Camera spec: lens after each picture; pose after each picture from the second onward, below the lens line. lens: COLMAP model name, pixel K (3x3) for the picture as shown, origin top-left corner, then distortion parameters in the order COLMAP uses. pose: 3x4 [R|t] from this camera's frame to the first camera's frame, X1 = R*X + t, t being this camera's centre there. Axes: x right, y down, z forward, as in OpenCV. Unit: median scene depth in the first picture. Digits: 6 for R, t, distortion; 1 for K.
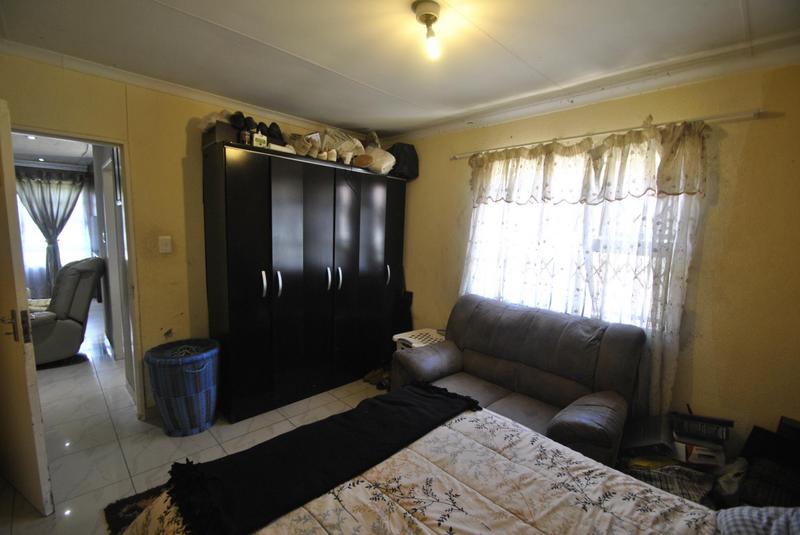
lens RADIAL K [[351.2, 0, 390.4], [0, 351.2, 275.8], [0, 0, 1]] dist [0.017160, -0.014439]
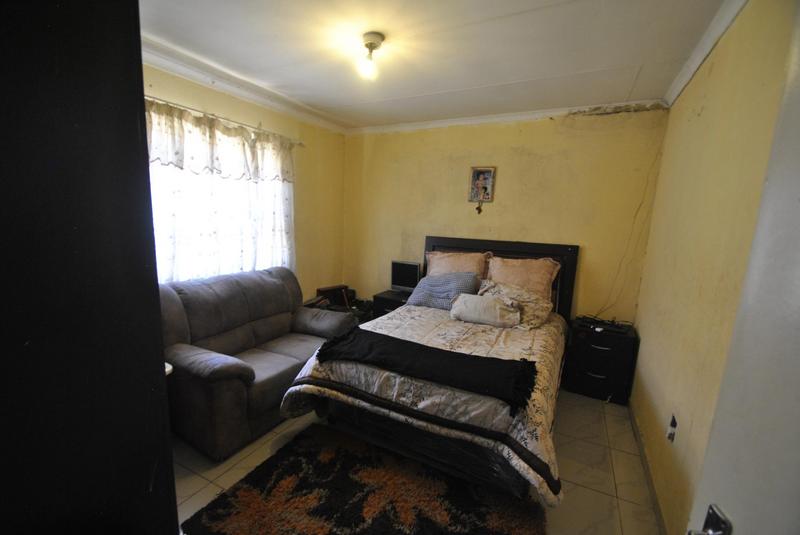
lens RADIAL K [[351.2, 0, 390.4], [0, 351.2, 275.8], [0, 0, 1]] dist [0.017160, -0.014439]
pose [[-0.304774, -0.208504, 0.929322, -0.844612], [0.073294, 0.967715, 0.241155, -0.144195], [-0.949600, 0.141611, -0.279653, 0.922469]]
